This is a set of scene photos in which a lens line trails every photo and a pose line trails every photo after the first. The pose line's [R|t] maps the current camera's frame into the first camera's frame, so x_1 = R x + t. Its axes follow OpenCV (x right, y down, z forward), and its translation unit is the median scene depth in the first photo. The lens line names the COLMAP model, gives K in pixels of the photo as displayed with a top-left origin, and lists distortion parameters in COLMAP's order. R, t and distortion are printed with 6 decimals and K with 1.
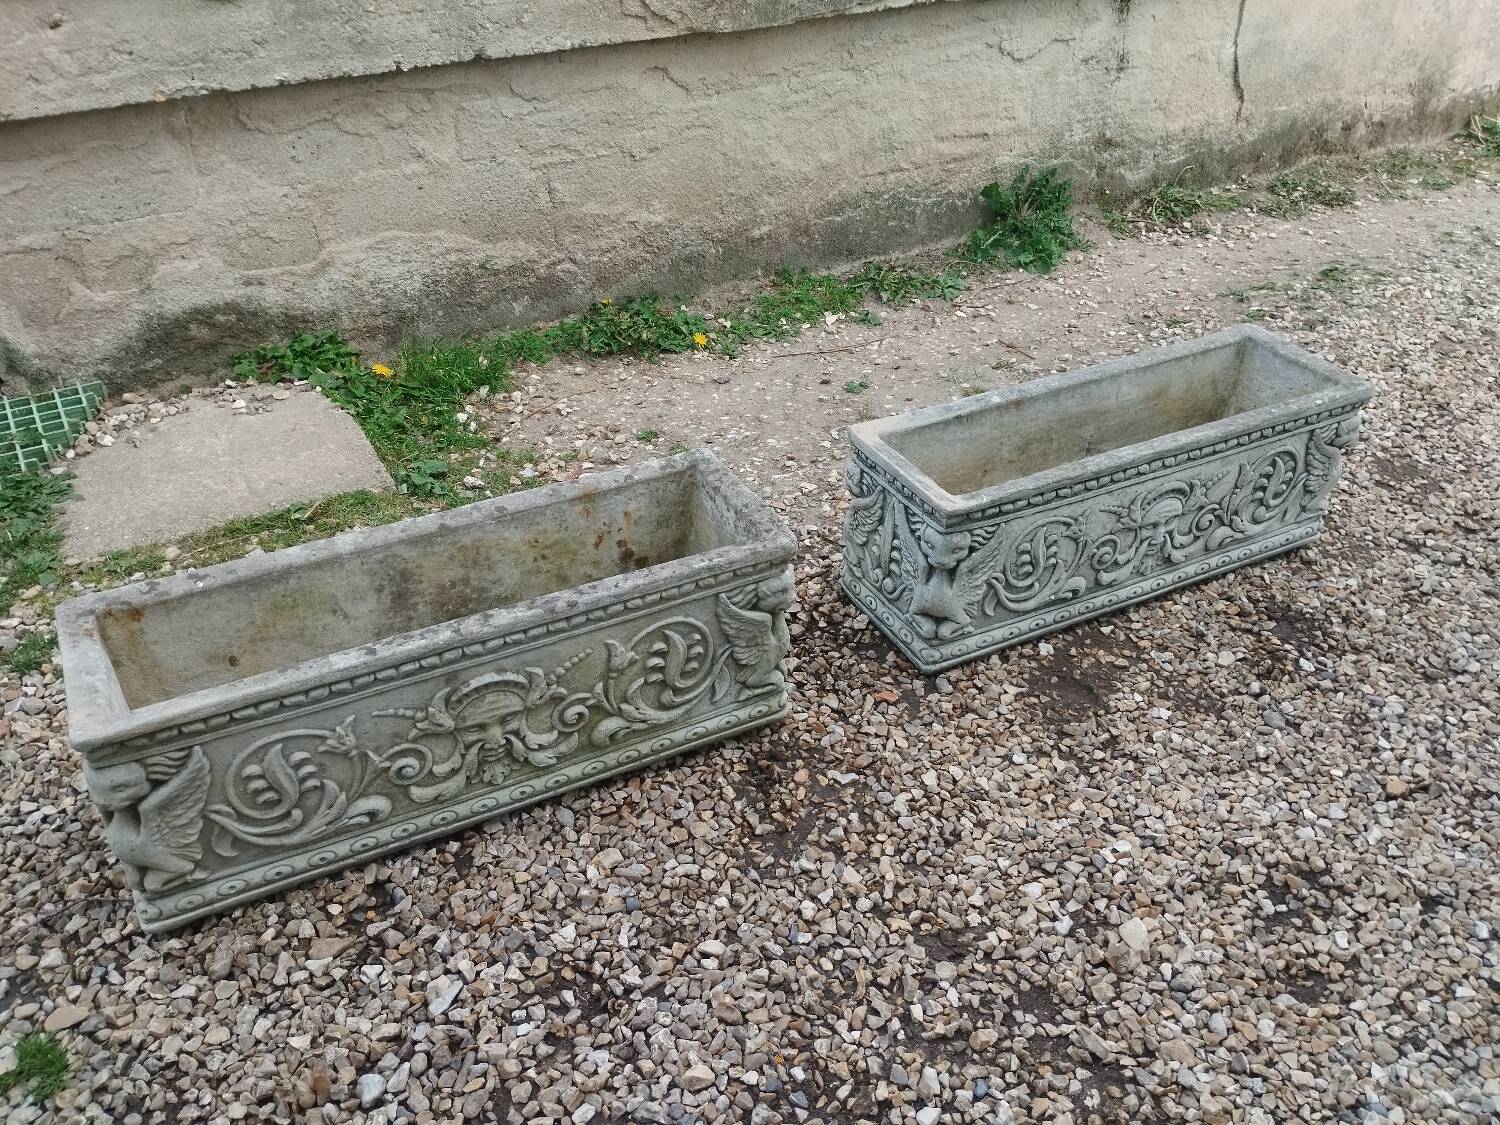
lens RADIAL K [[1267.7, 0, 764.4], [0, 1267.7, 552.1], [0, 0, 1]] dist [0.056092, -0.070966]
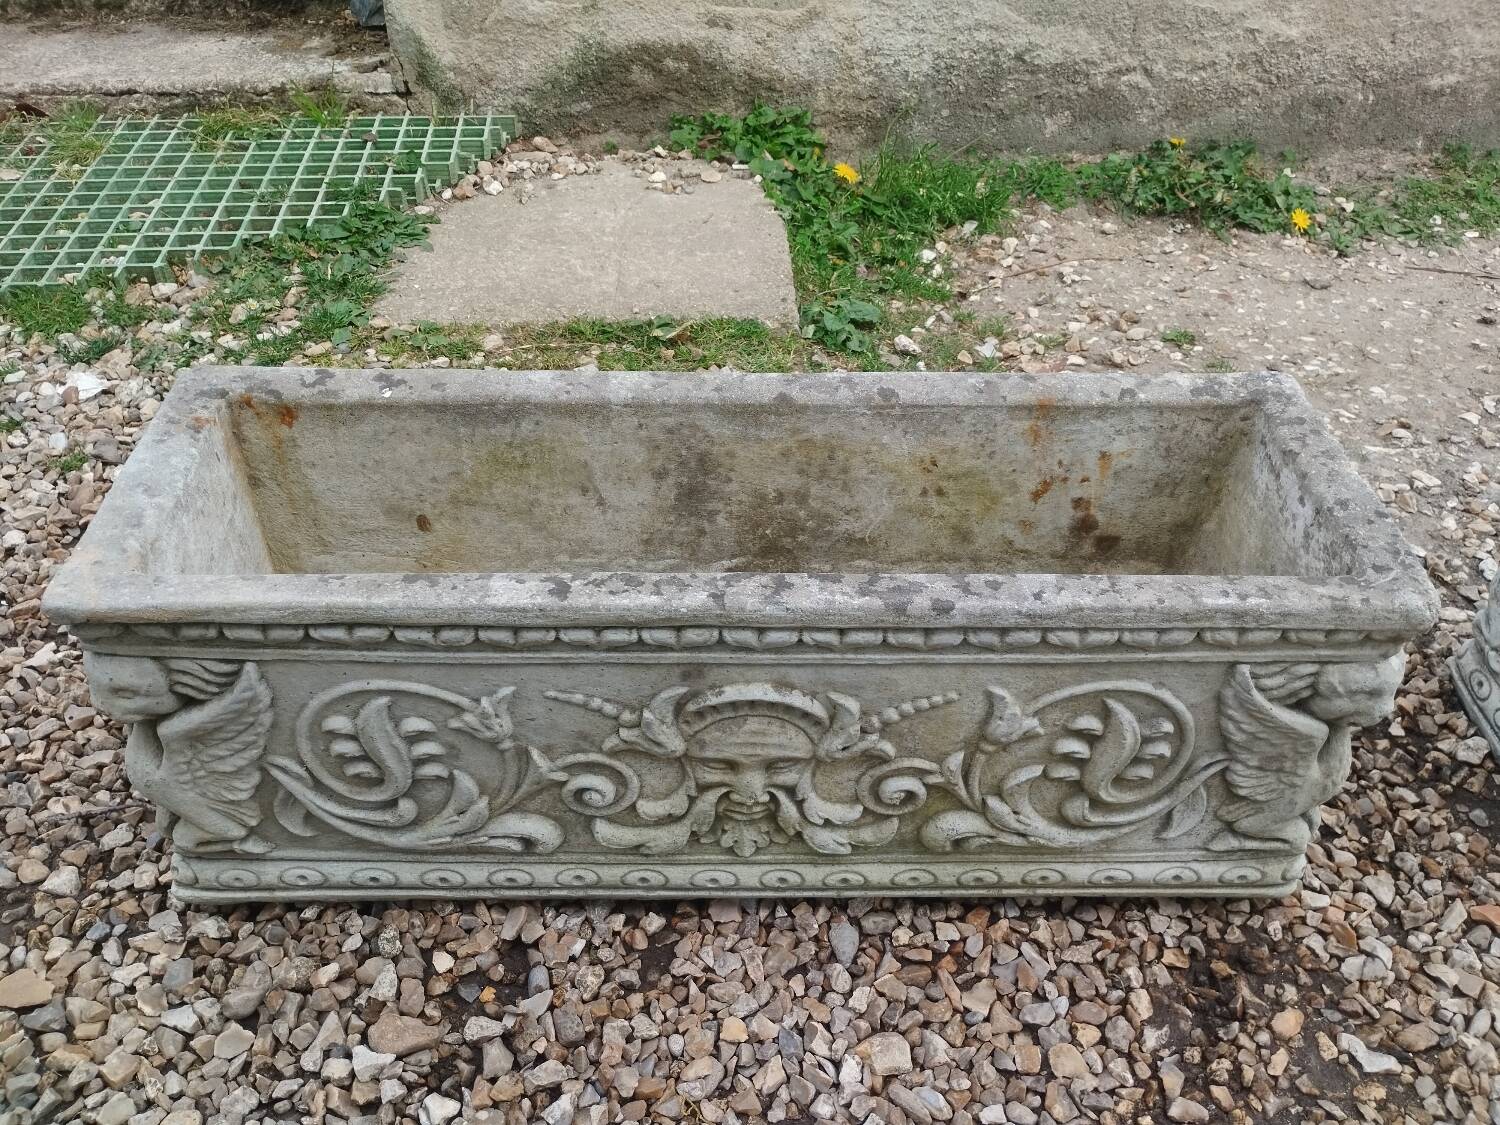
lens RADIAL K [[1267.7, 0, 745.0], [0, 1267.7, 554.1], [0, 0, 1]] dist [0.056092, -0.070966]
pose [[0.891460, 0.289960, -0.348169, -0.044511], [-0.256560, 0.956394, 0.139596, -0.027850], [0.373464, -0.035118, 0.926980, 0.440861]]
